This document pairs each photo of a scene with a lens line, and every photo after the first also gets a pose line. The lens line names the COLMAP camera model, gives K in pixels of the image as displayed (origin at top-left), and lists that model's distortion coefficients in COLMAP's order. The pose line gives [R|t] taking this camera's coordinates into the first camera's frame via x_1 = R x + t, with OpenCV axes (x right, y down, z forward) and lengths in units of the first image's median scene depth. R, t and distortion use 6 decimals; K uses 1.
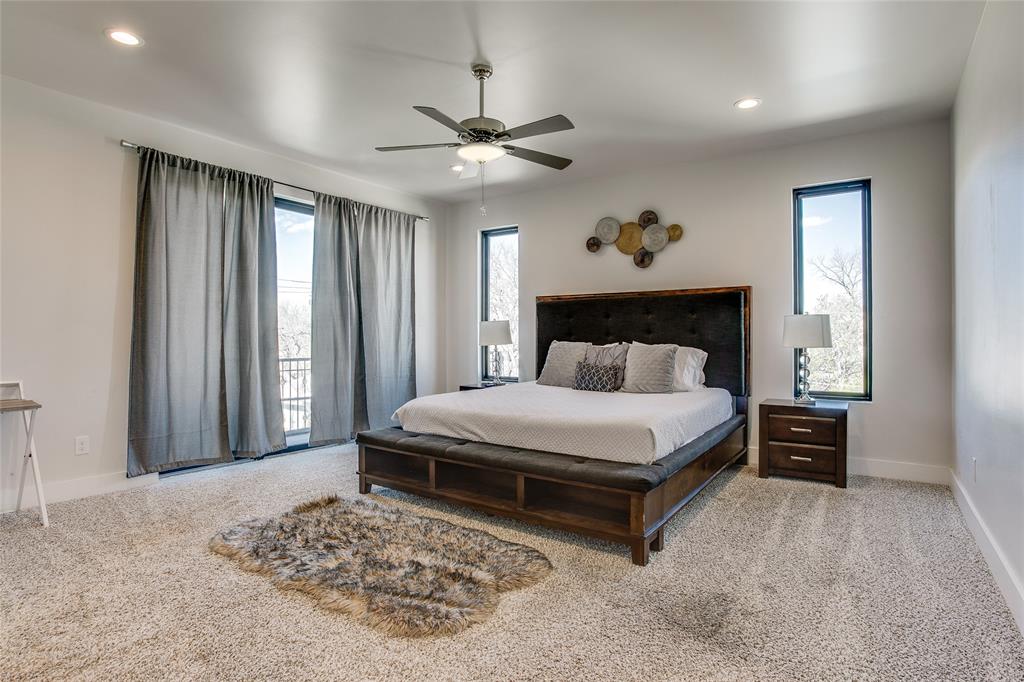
lens RADIAL K [[520.1, 0, 511.6], [0, 520.1, 341.6], [0, 0, 1]] dist [-0.038915, 0.001417]
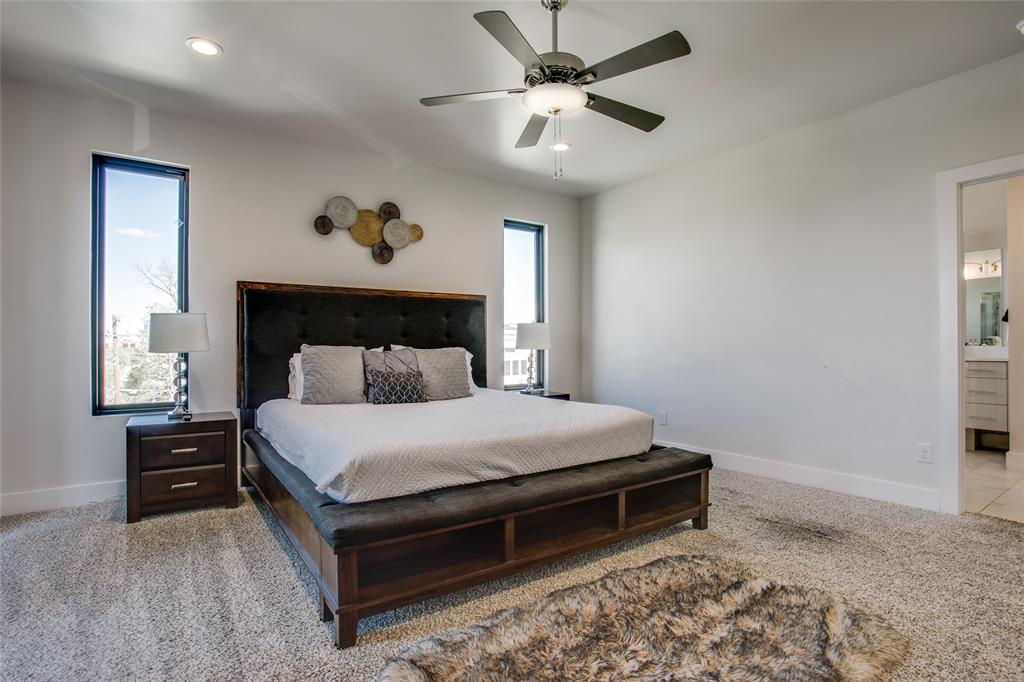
lens RADIAL K [[502.3, 0, 509.8], [0, 502.3, 336.7], [0, 0, 1]] dist [-0.022833, -0.000053]
pose [[0.361234, 0.012462, 0.932392, -0.492271], [0.015896, 0.999683, -0.019520, 0.005110], [-0.932340, 0.021873, 0.360921, 0.495855]]
